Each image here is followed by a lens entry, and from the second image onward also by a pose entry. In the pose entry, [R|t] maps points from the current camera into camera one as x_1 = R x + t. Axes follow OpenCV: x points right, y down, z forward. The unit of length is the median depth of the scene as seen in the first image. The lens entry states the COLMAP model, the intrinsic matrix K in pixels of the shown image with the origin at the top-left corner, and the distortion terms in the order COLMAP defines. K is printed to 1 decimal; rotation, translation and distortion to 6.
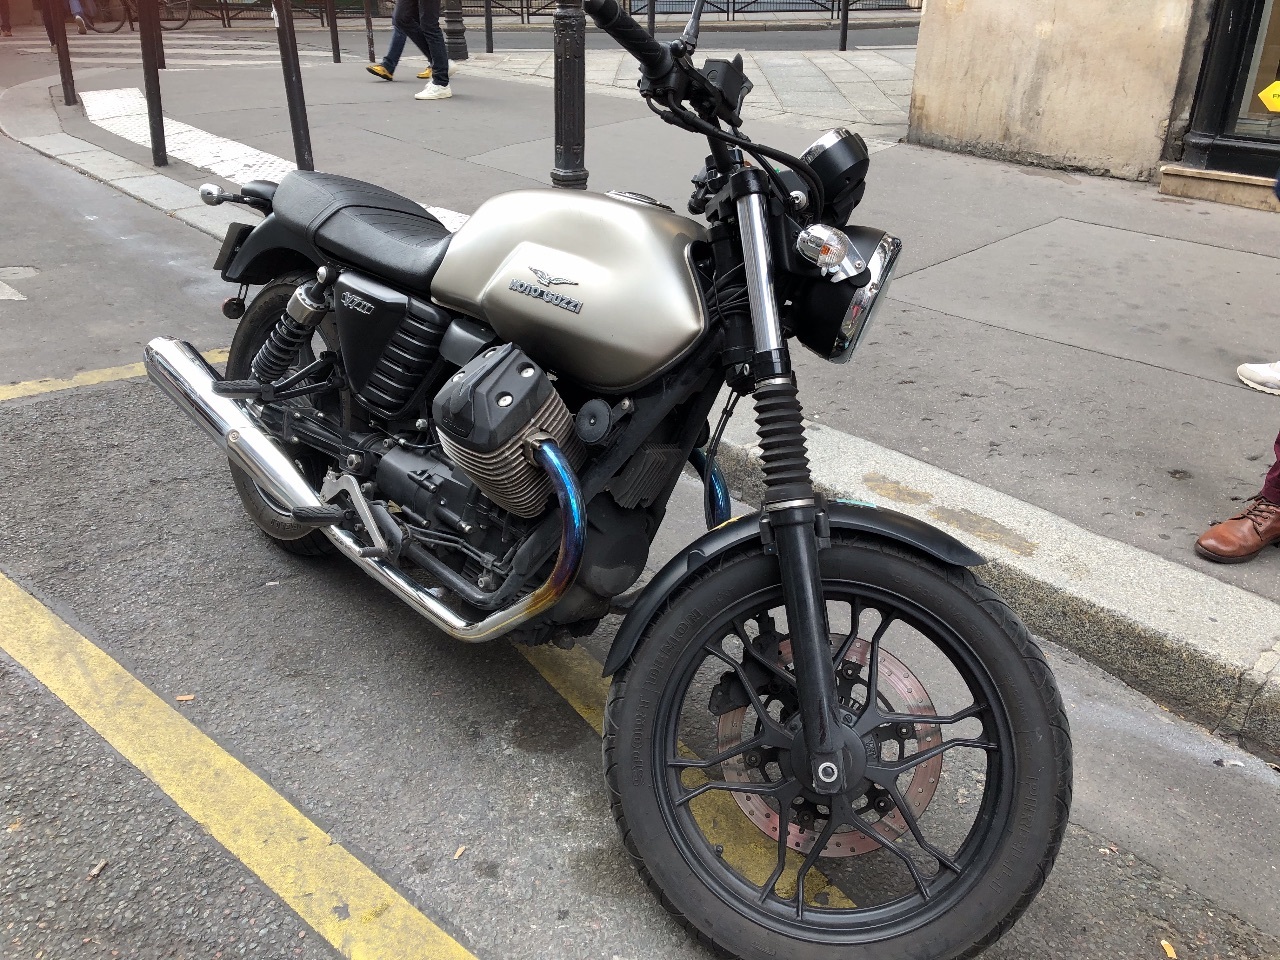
lens RADIAL K [[1067.7, 0, 639.6], [0, 1067.7, 481.2], [0, 0, 1]] dist [0.034380, -0.024054]
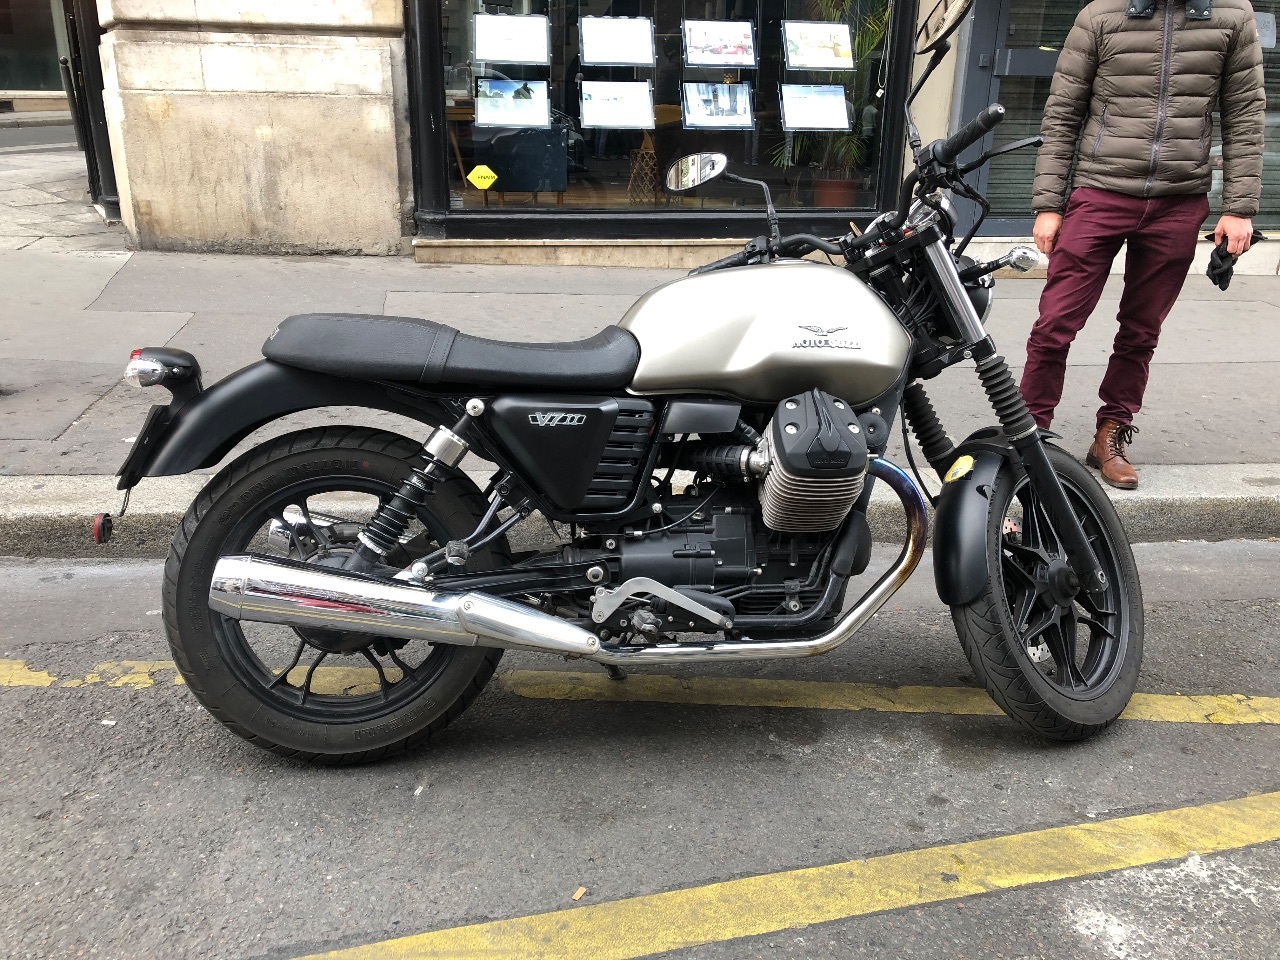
lens RADIAL K [[1067.7, 0, 639.0], [0, 1067.7, 477.9], [0, 0, 1]] dist [0.034380, -0.024054]
pose [[0.555973, -0.284589, 0.780963, -0.356581], [0.348920, 0.932677, 0.091477, -0.064037], [-0.754420, 0.221635, 0.617842, 0.126740]]
